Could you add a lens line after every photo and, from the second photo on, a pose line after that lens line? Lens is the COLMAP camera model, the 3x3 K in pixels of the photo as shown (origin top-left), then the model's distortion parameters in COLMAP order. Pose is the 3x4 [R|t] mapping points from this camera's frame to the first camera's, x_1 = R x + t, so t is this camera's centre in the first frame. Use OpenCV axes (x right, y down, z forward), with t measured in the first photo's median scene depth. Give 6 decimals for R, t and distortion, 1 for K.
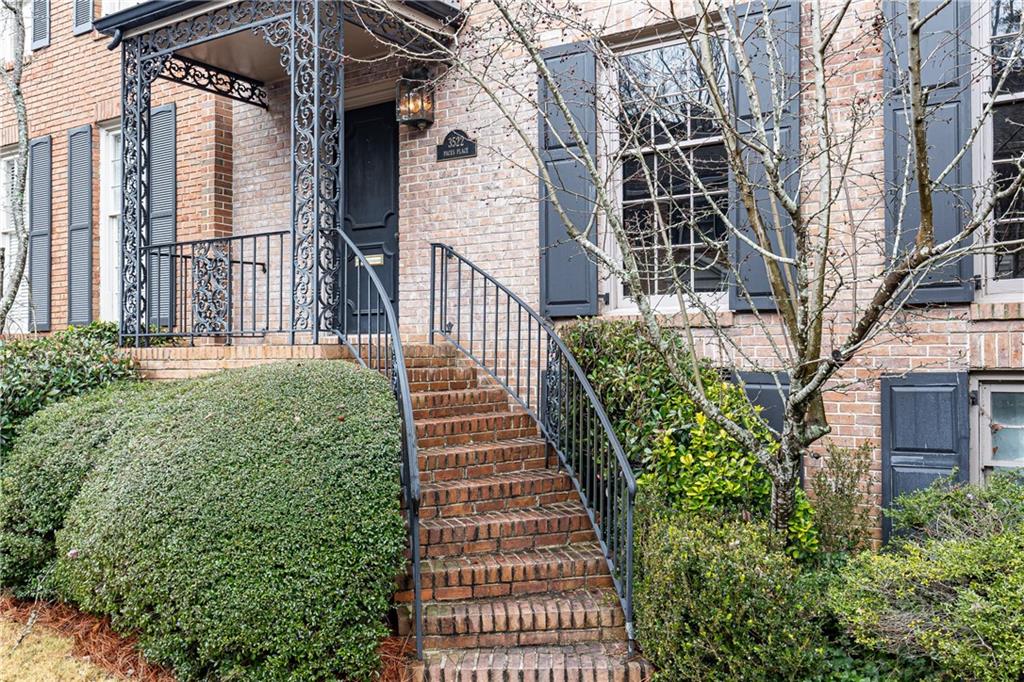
lens RADIAL K [[893.3, 0, 512.2], [0, 893.3, 342.0], [0, 0, 1]] dist [0.011620, 0.006312]
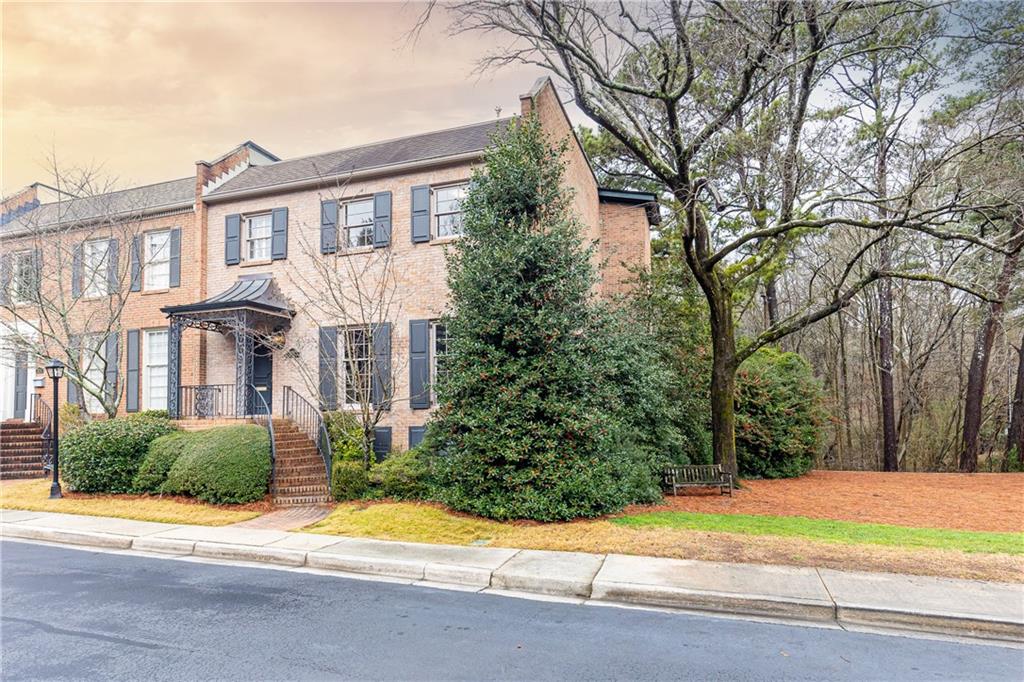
lens RADIAL K [[573.1, 0, 512.6], [0, 573.1, 396.9], [0, 0, 1]] dist [-0.001811, -0.000792]
pose [[0.966511, 0.003836, 0.256595, 0.181181], [0.002561, 0.999694, -0.024591, -0.022919], [-0.256611, 0.024425, 0.966206, -1.203954]]
